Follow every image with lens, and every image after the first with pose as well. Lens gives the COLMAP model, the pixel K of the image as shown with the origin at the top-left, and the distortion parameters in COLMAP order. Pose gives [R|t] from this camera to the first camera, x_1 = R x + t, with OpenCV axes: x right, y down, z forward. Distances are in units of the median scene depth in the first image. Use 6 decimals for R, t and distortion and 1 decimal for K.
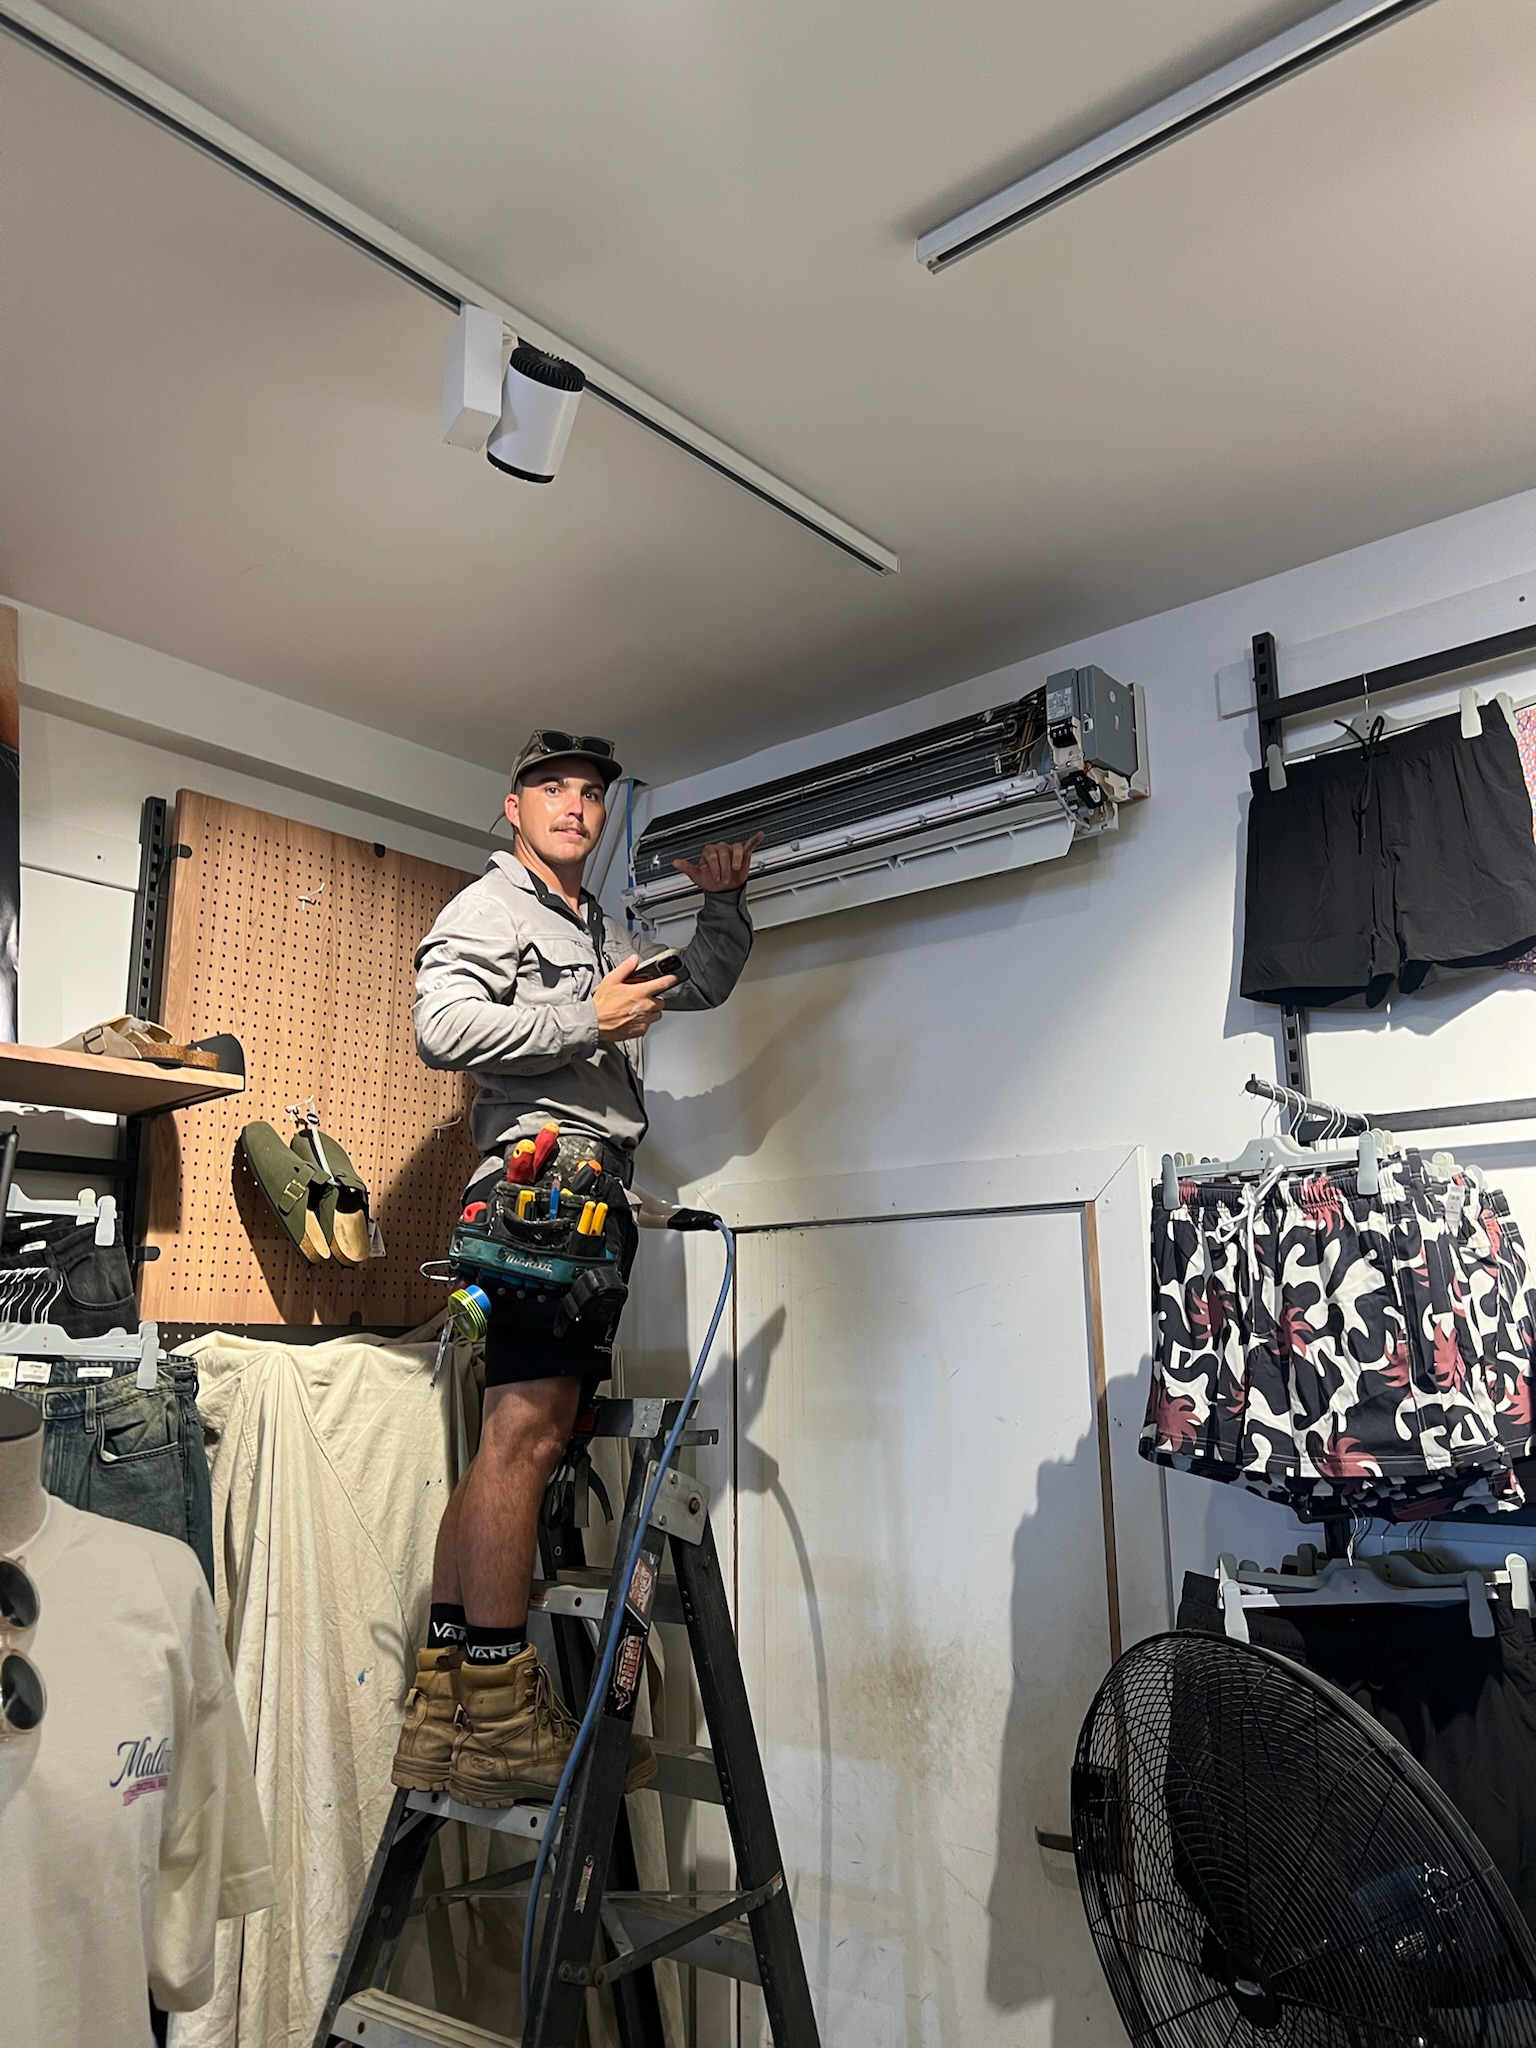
lens RADIAL K [[1579.1, 0, 768.0], [0, 1579.1, 1024.0], [0, 0, 1]] dist [-0.000138, 0.000415]
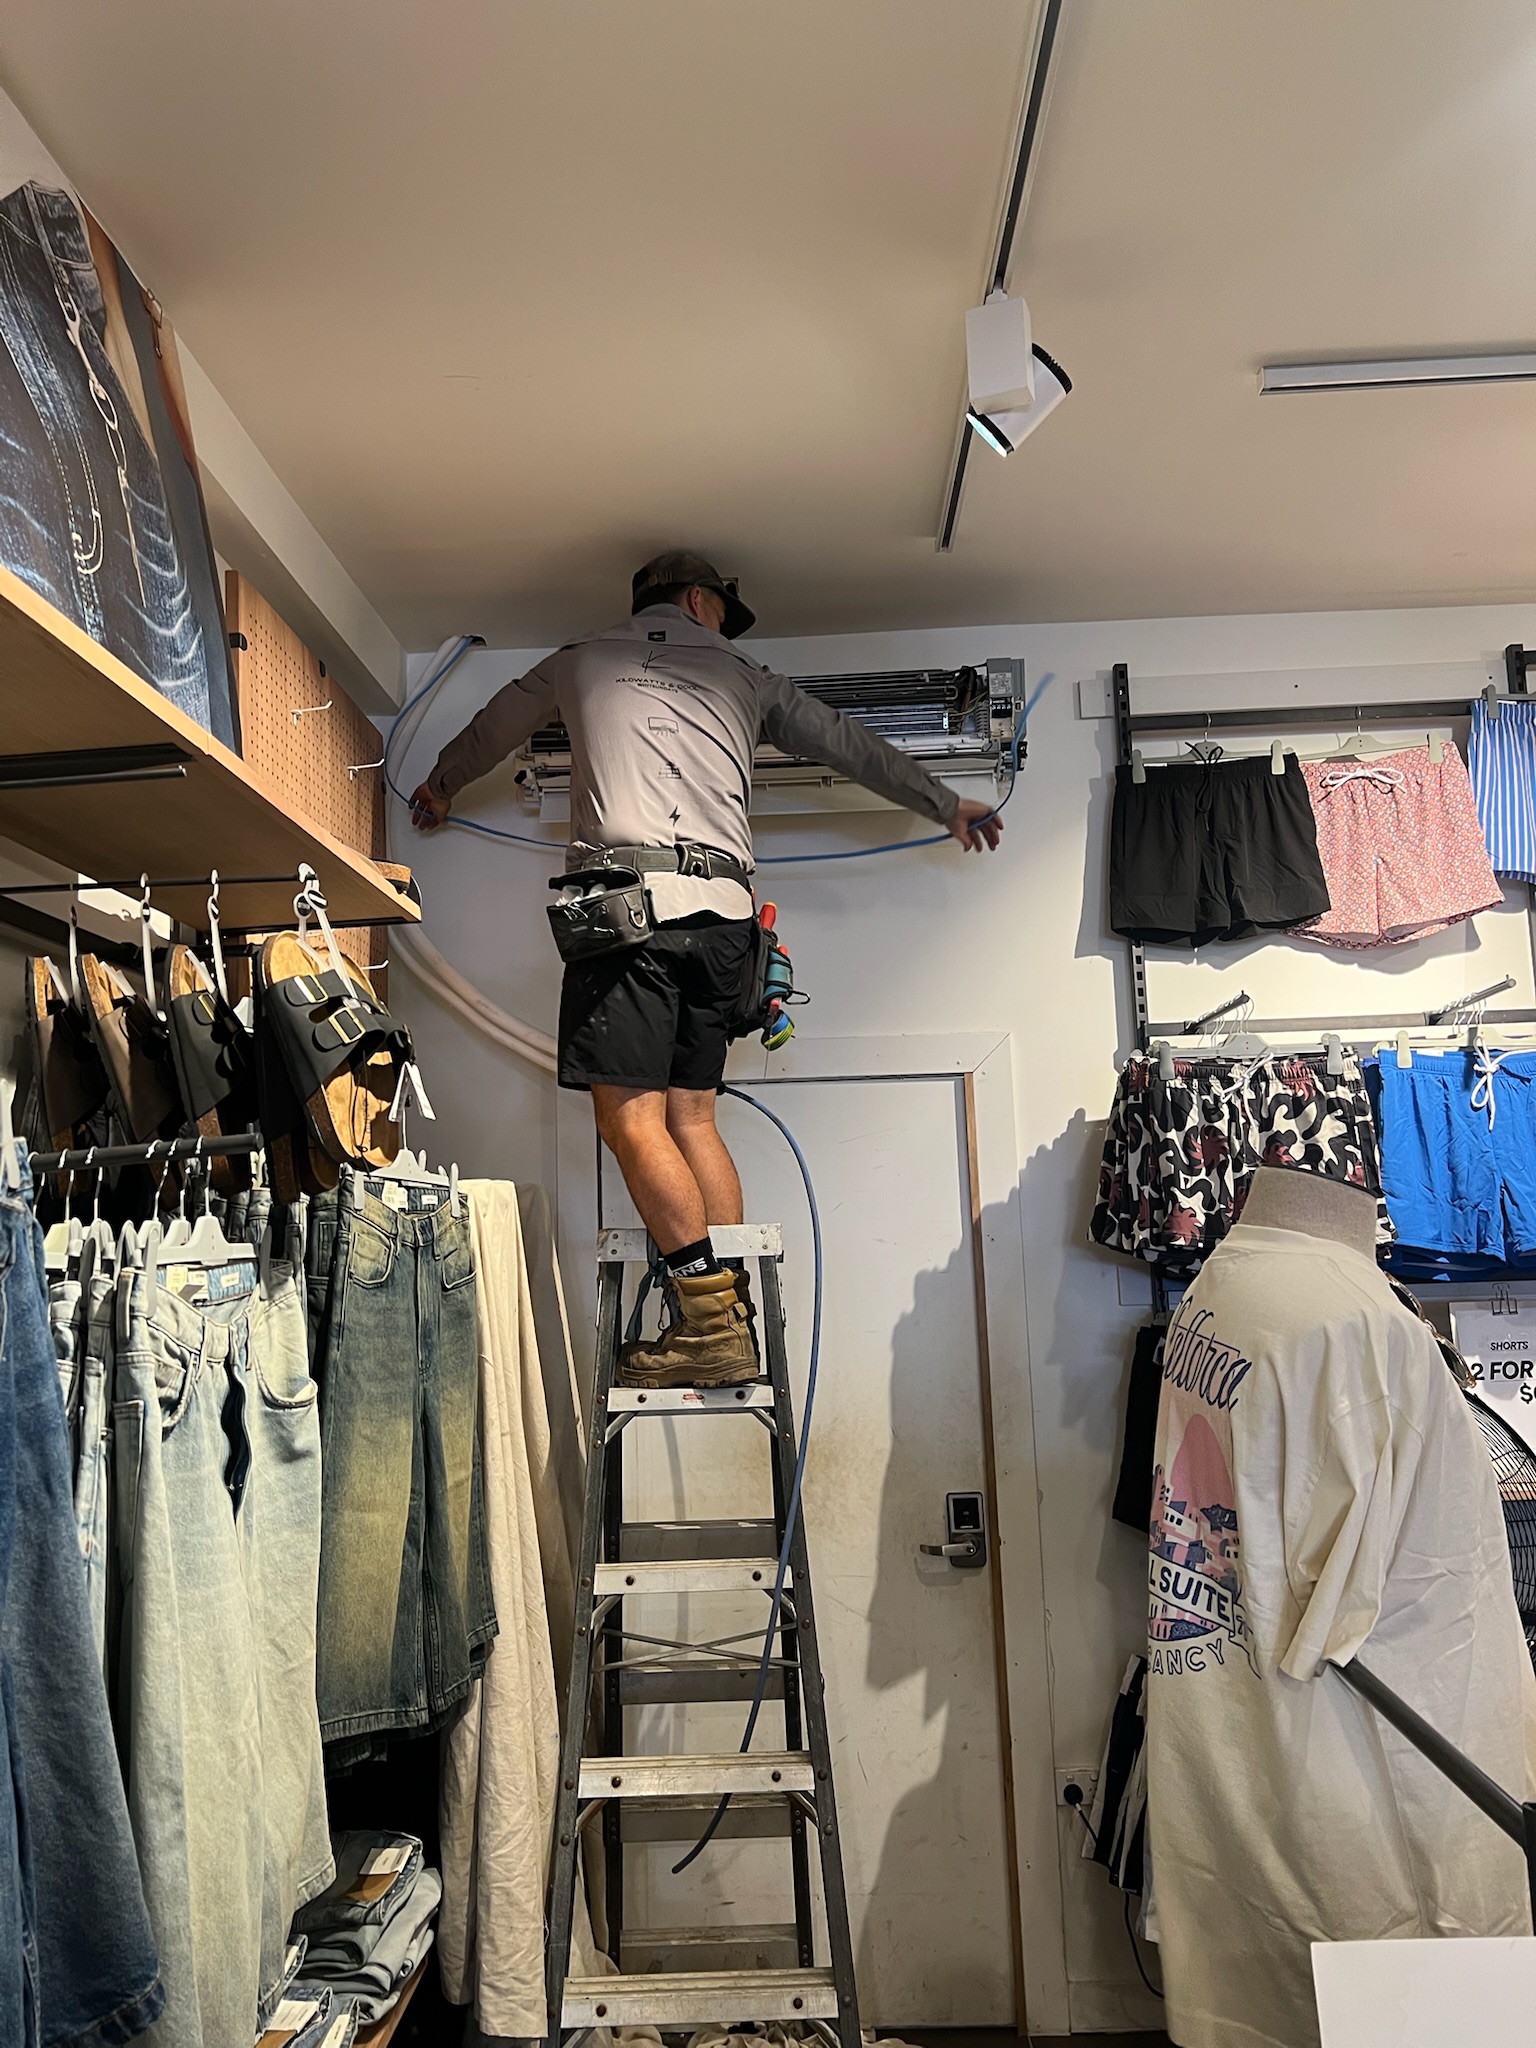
lens RADIAL K [[1579.1, 0, 768.0], [0, 1579.1, 1024.0], [0, 0, 1]] dist [-0.000138, 0.000415]
pose [[0.777600, 0.059440, 0.625944, -0.947148], [-0.105696, 0.993712, 0.036942, 0.054621], [-0.619812, -0.094886, 0.778993, 0.123408]]
